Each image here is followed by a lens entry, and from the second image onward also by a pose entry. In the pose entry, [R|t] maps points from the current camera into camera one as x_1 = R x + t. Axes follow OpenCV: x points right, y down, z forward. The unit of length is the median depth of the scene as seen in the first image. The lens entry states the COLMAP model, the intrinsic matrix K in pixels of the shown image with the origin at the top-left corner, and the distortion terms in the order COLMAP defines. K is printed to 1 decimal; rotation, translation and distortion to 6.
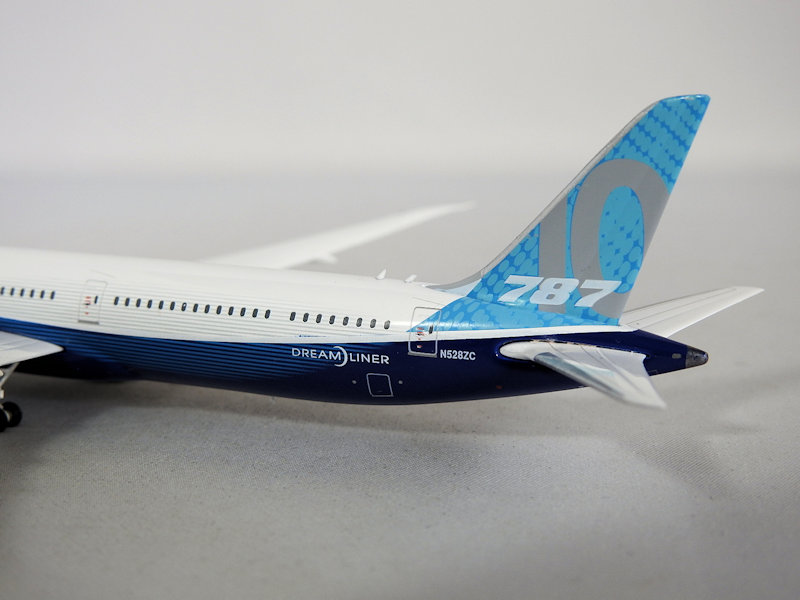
lens RADIAL K [[1439.7, 0, 400.6], [0, 1439.7, 299.9], [0, 0, 1]] dist [-0.237491, 0.000000]
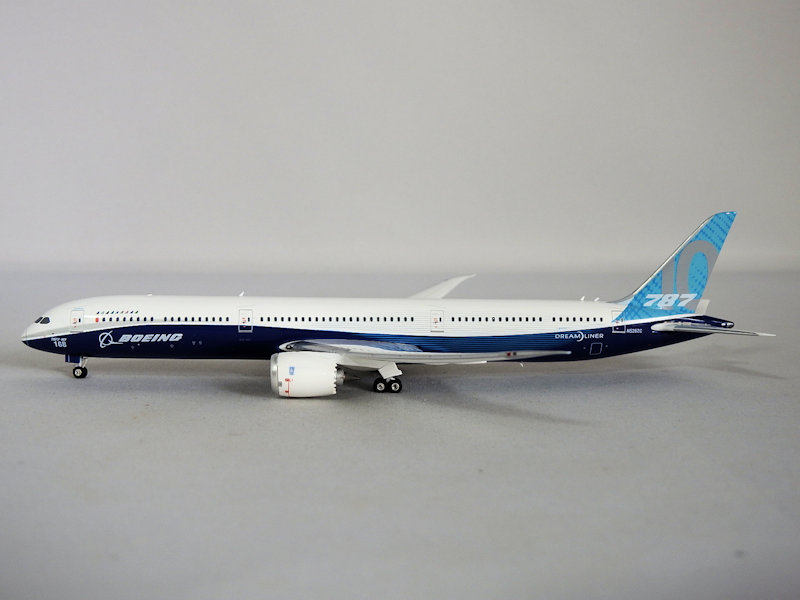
lens RADIAL K [[1192.4, 0, 398.1], [0, 1192.4, 299.3], [0, 0, 1]] dist [-0.011800, 0.000000]
pose [[0.890488, -0.039627, 0.453278, -1.110592], [0.074297, 0.995493, -0.058931, 0.070741], [-0.448900, 0.086154, 0.889419, -0.467621]]
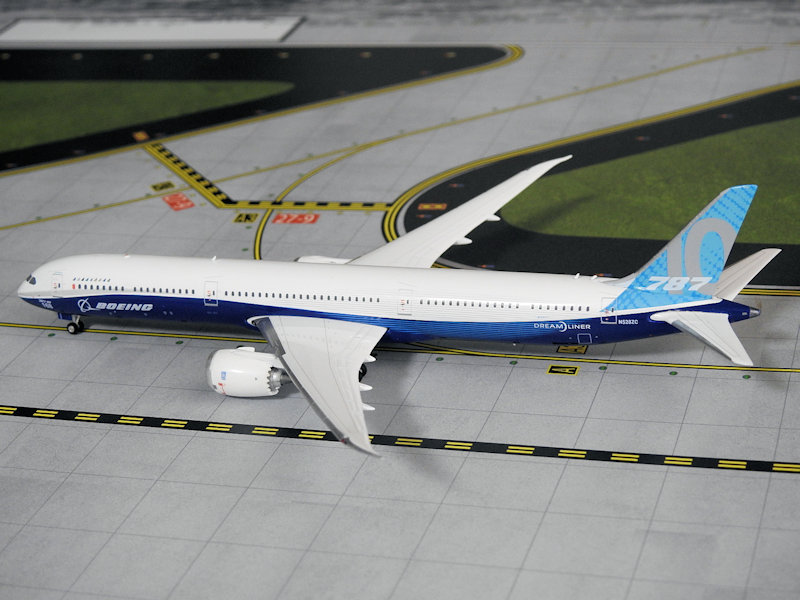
lens RADIAL K [[1661.8, 0, 401.7], [0, 1661.8, 298.6], [0, 0, 1]] dist [-0.110388, 0.000000]
pose [[0.989859, -0.125366, 0.066803, -0.396048], [0.107084, 0.967524, 0.228978, -0.521474], [-0.093340, -0.219503, 0.971137, -1.078366]]
